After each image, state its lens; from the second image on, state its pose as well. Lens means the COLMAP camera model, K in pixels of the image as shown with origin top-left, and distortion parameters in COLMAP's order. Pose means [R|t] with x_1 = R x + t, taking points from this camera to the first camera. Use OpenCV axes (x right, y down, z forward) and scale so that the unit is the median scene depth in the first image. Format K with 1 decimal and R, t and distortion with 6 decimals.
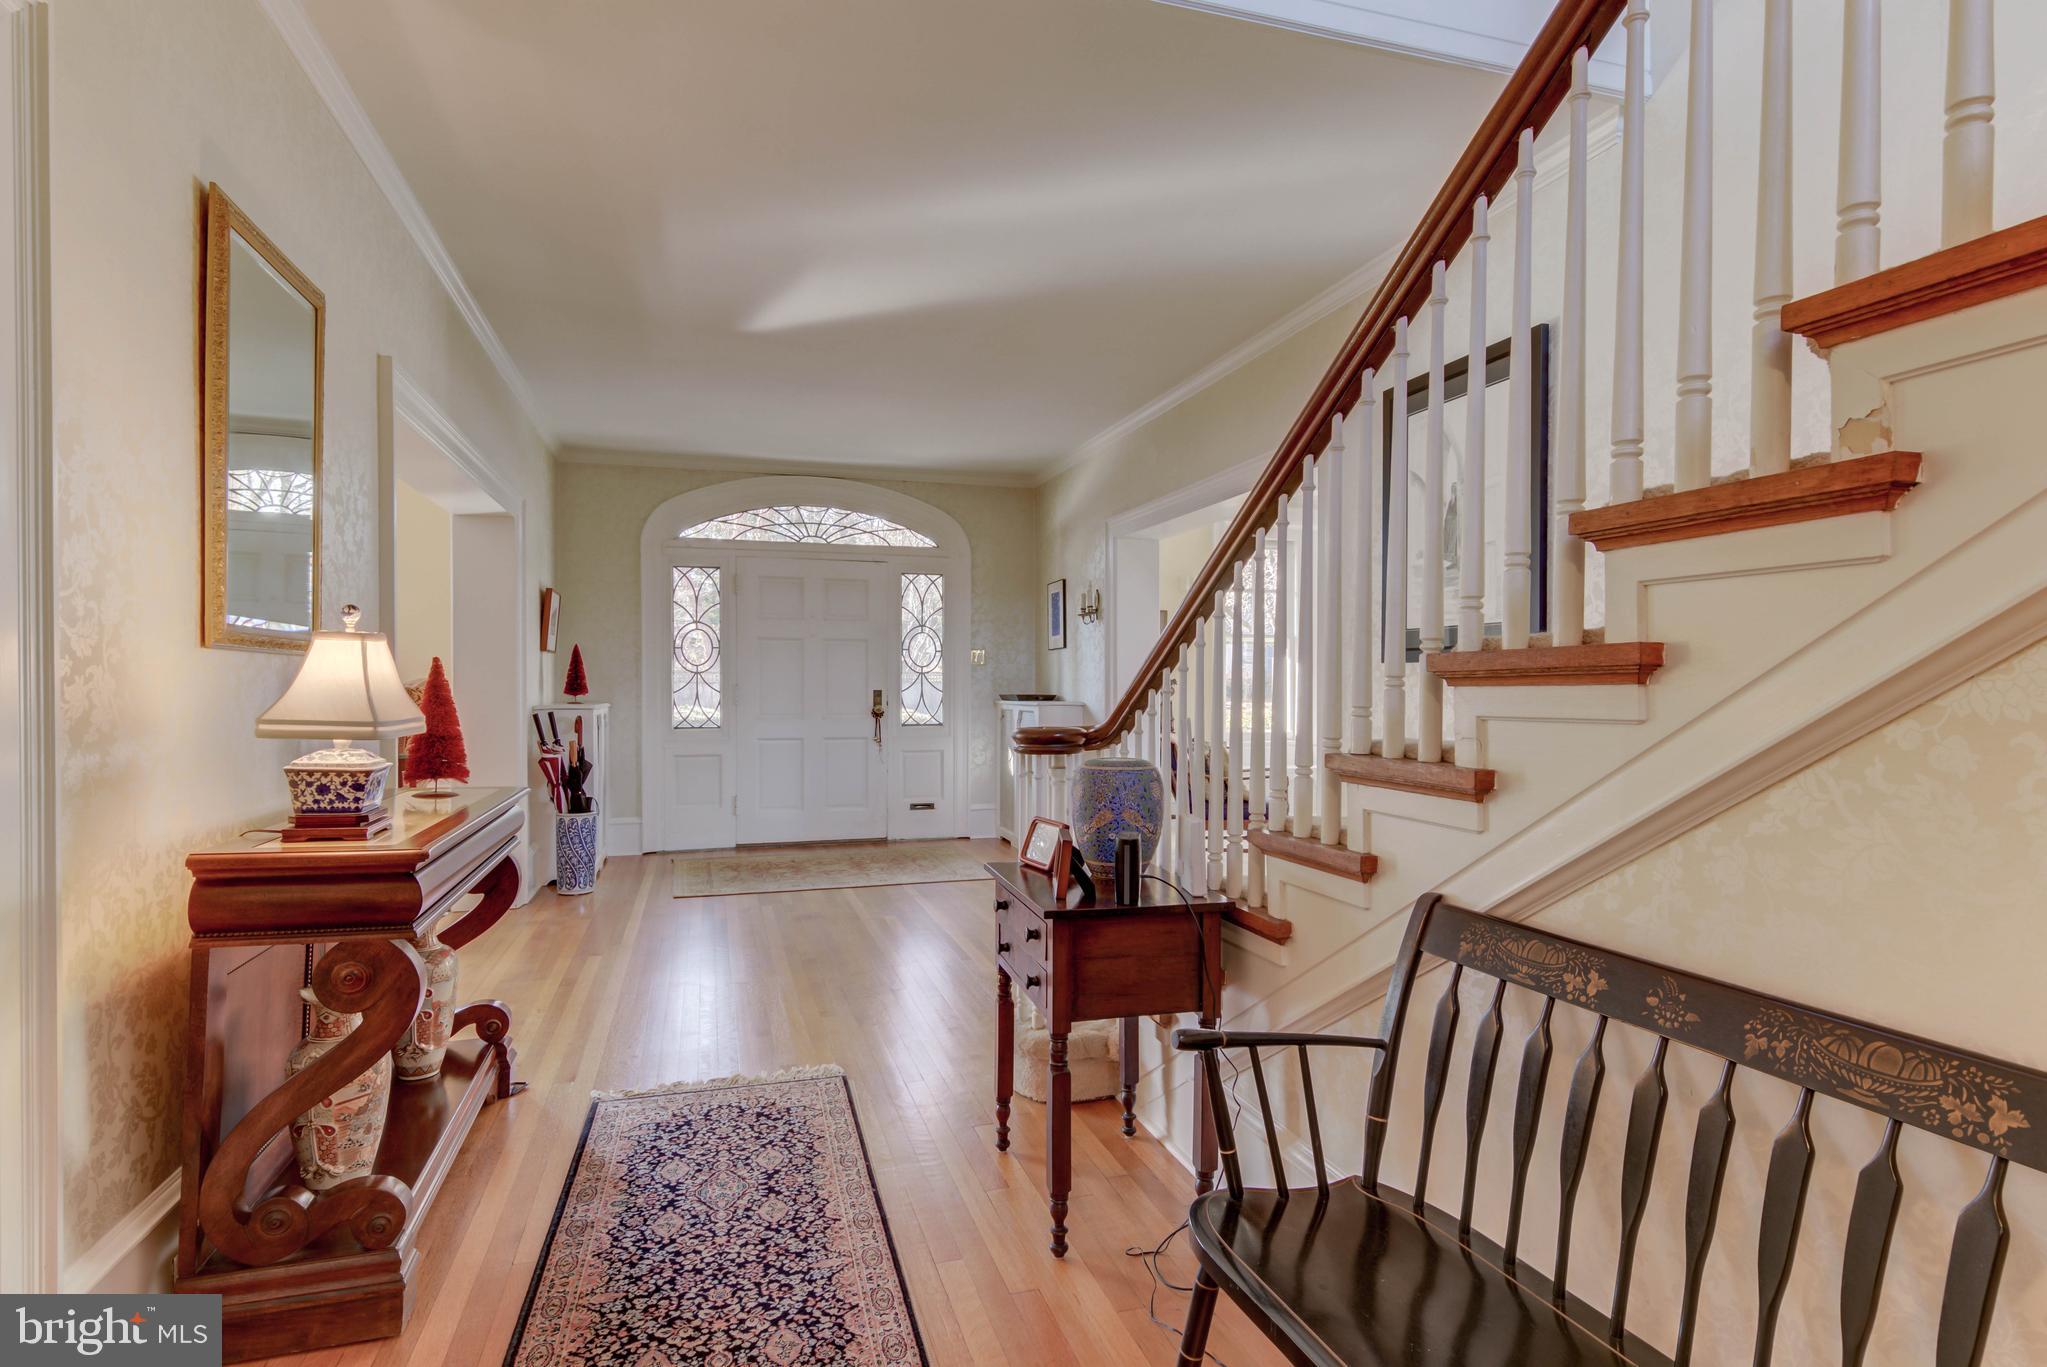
lens RADIAL K [[1025.6, 0, 1022.8], [0, 1025.6, 690.2], [0, 0, 1]] dist [0.027538, -0.012612]
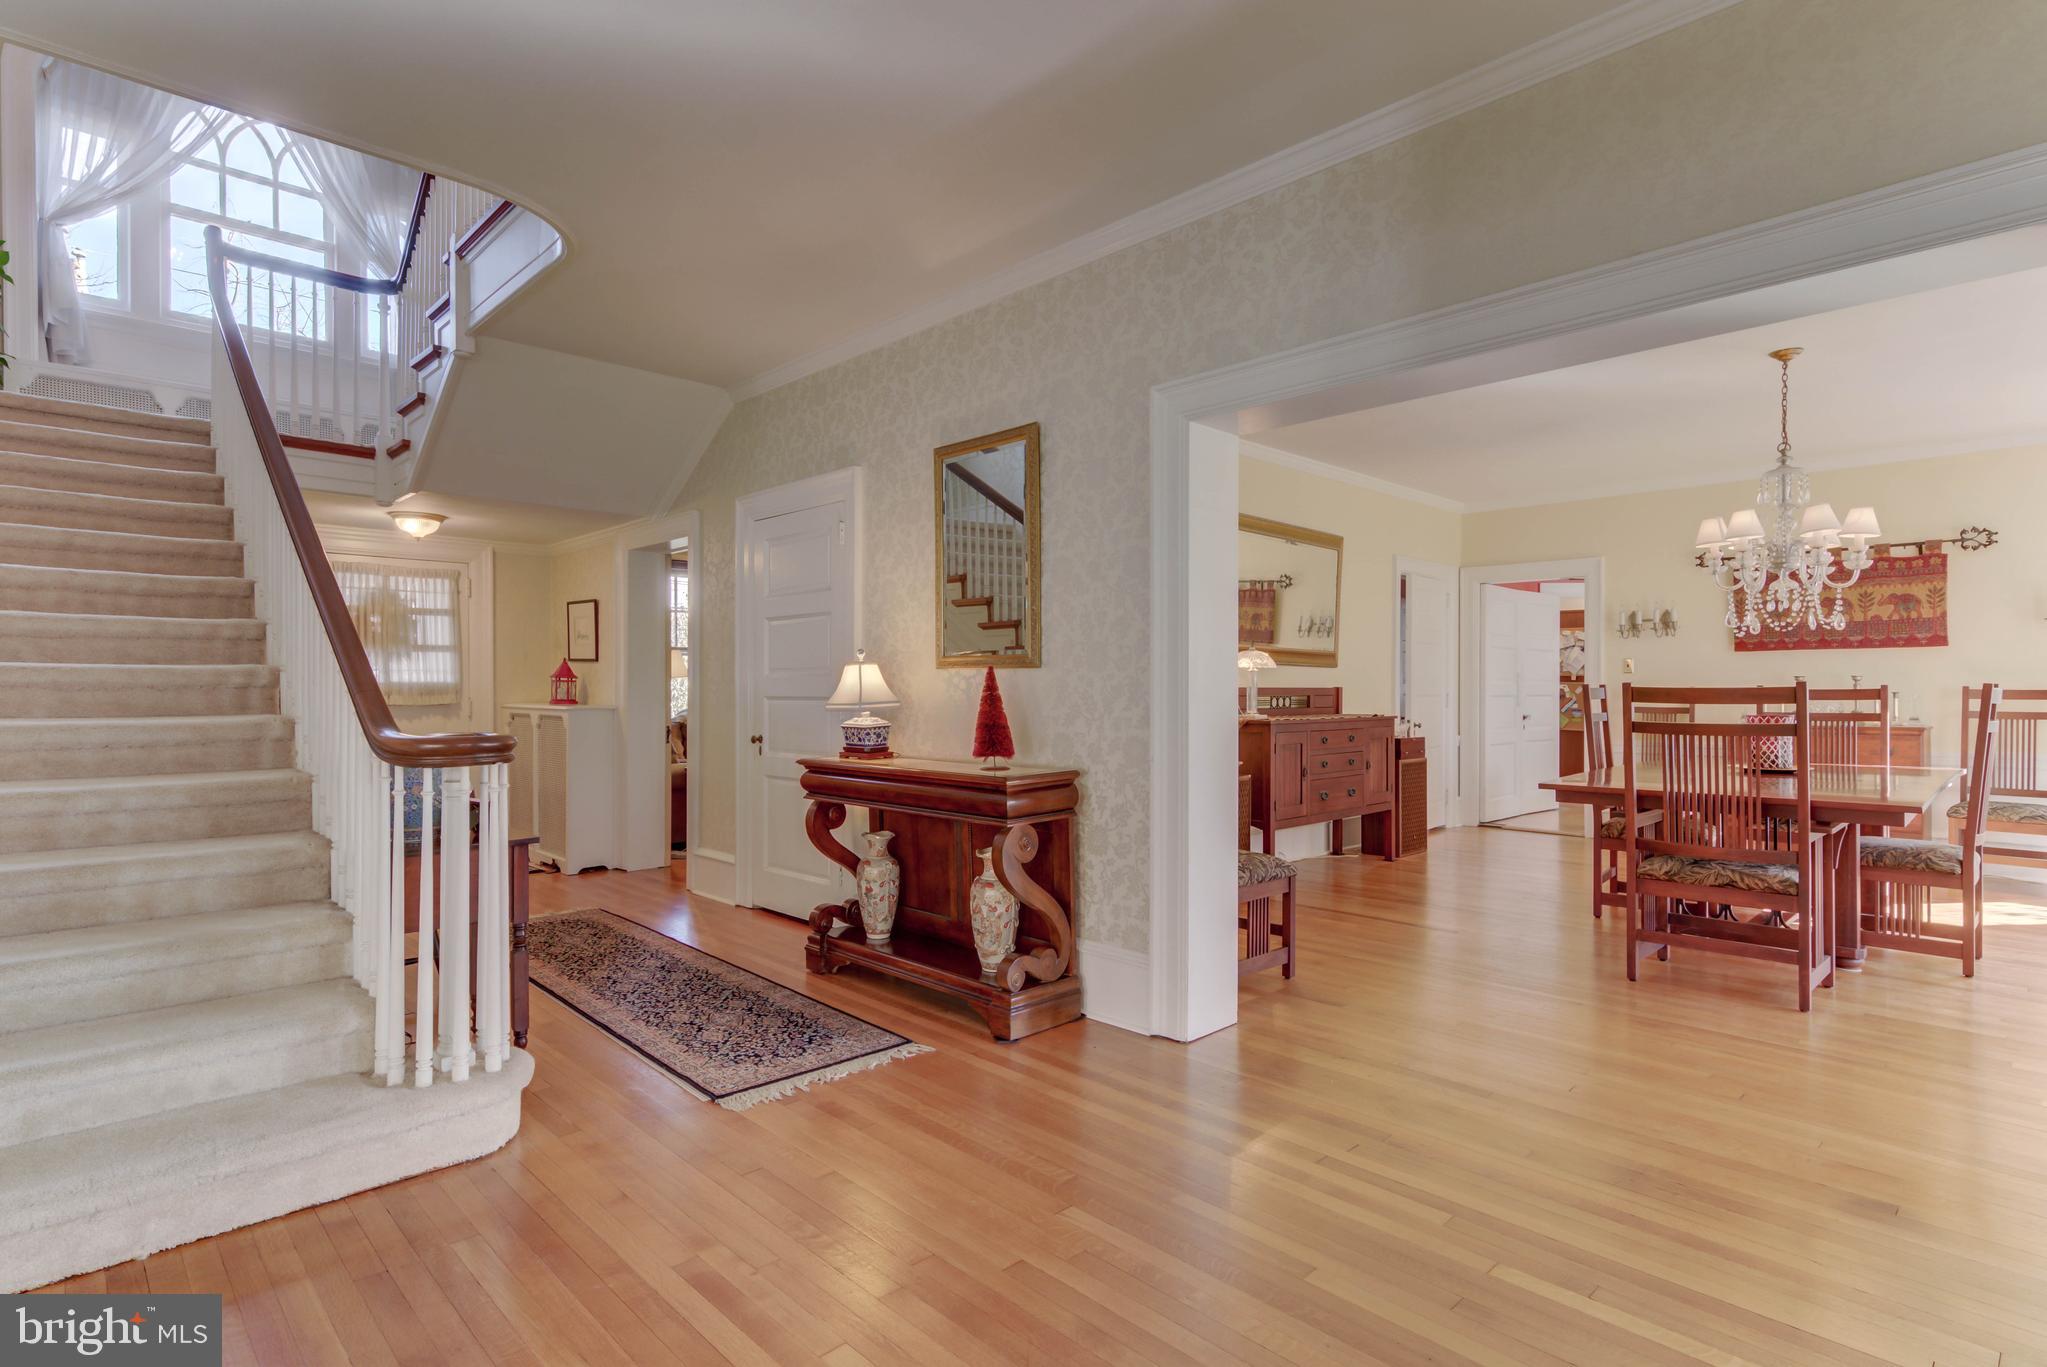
lens RADIAL K [[1025.6, 0, 1022.8], [0, 1025.6, 690.2], [0, 0, 1]] dist [0.027538, -0.012612]
pose [[-0.890159, 0.001826, -0.455646, 0.003927], [-0.001643, 0.999973, 0.007218, -0.005505], [0.455647, 0.007174, -0.890132, 0.835743]]
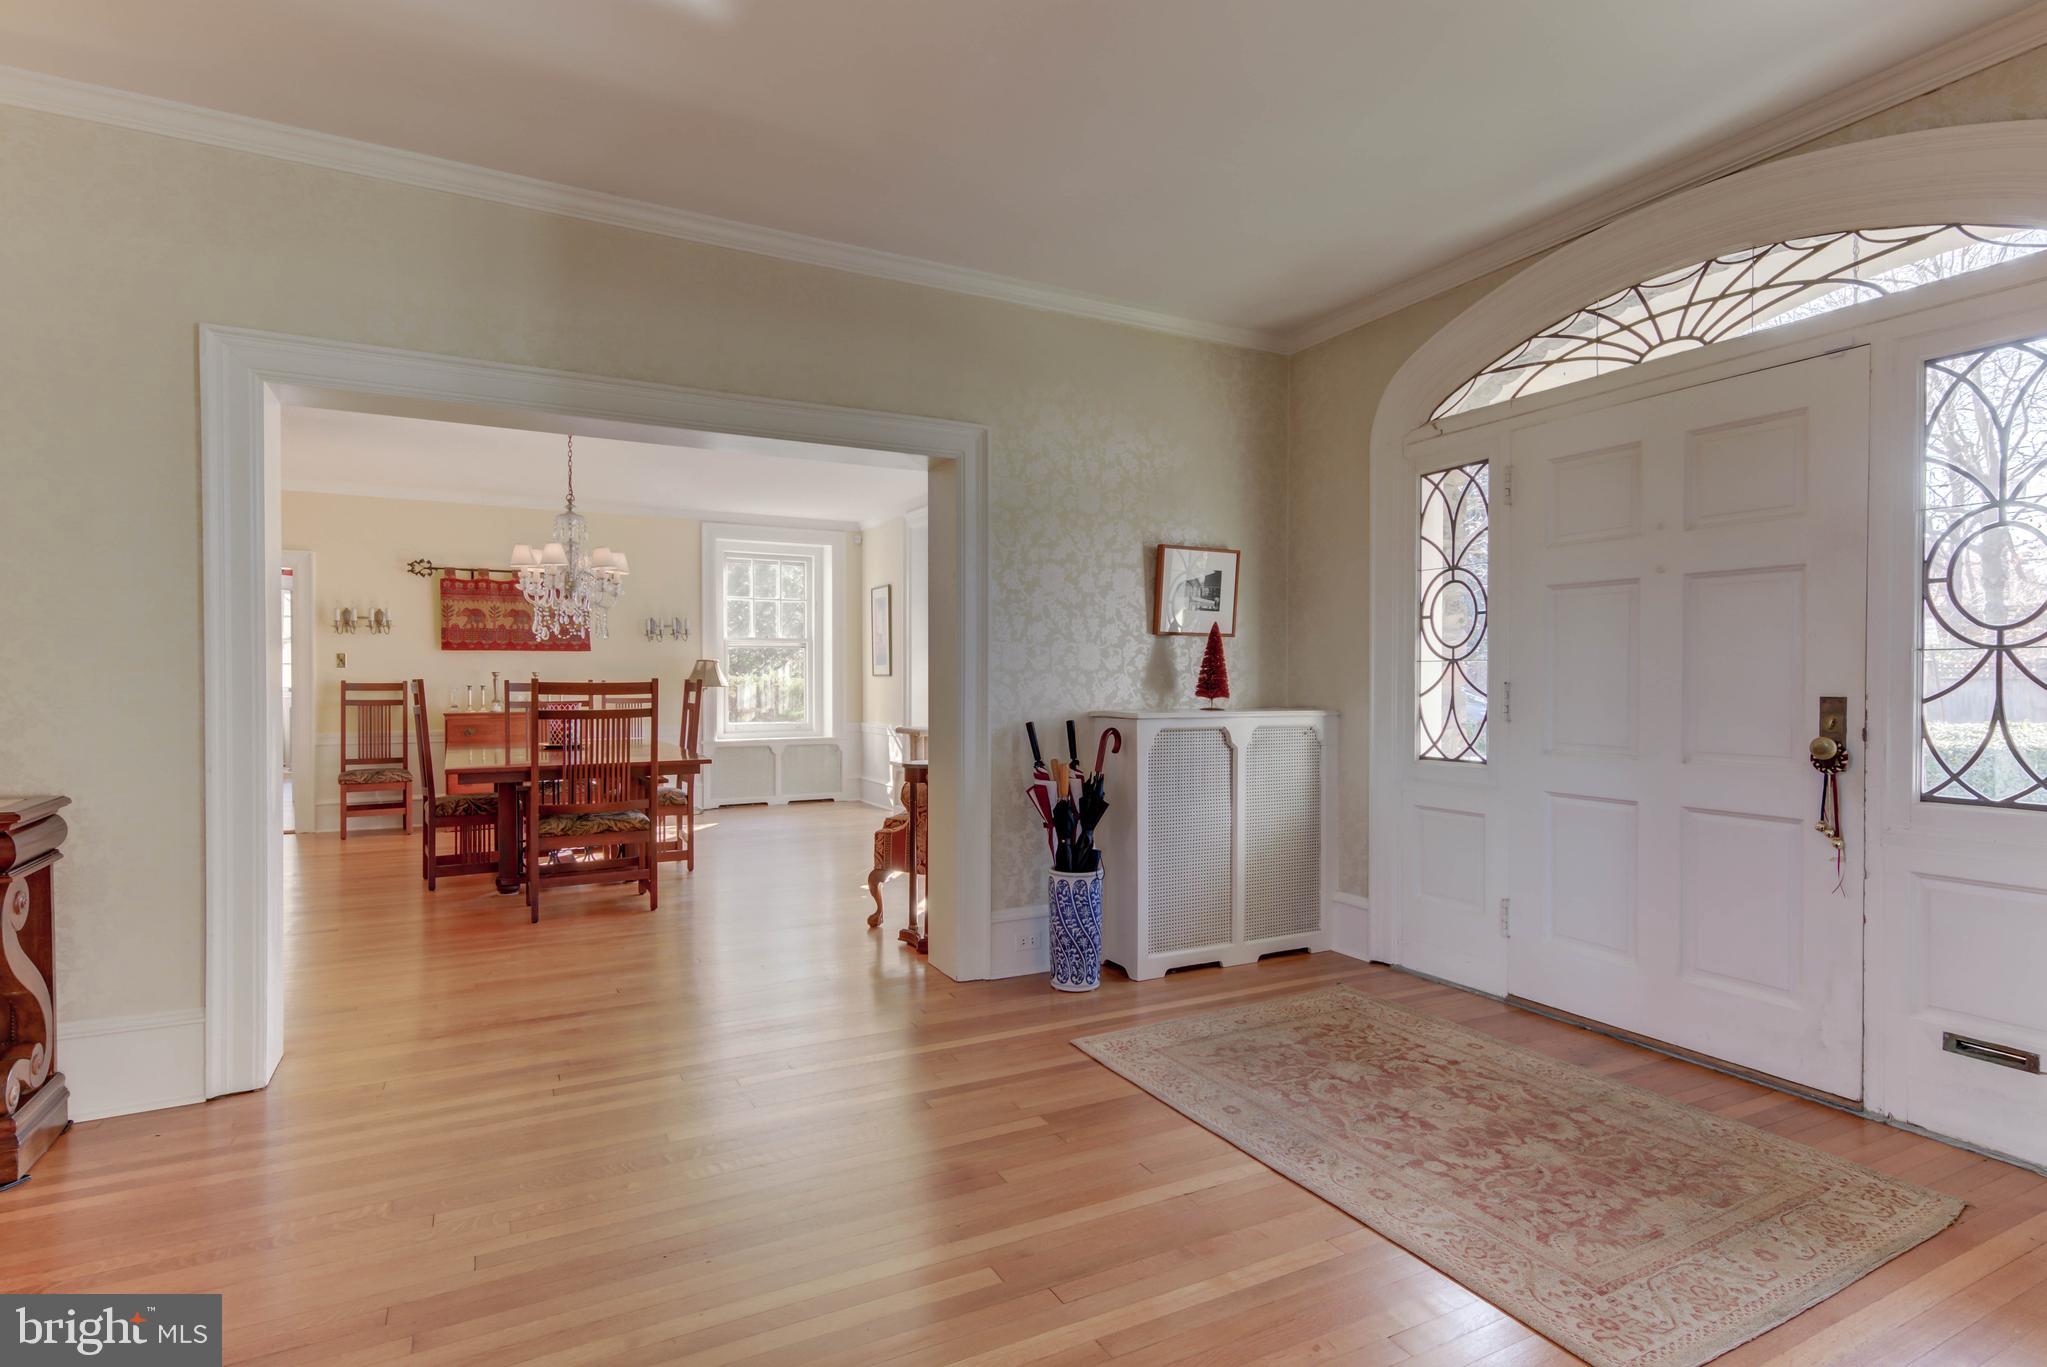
lens RADIAL K [[1025.6, 0, 1022.8], [0, 1025.6, 690.2], [0, 0, 1]] dist [0.027538, -0.012612]
pose [[0.181505, 0.010989, -0.983329, 0.185224], [-0.002371, 0.999940, 0.010737, -0.006429], [0.983387, 0.000383, 0.181520, 0.679402]]
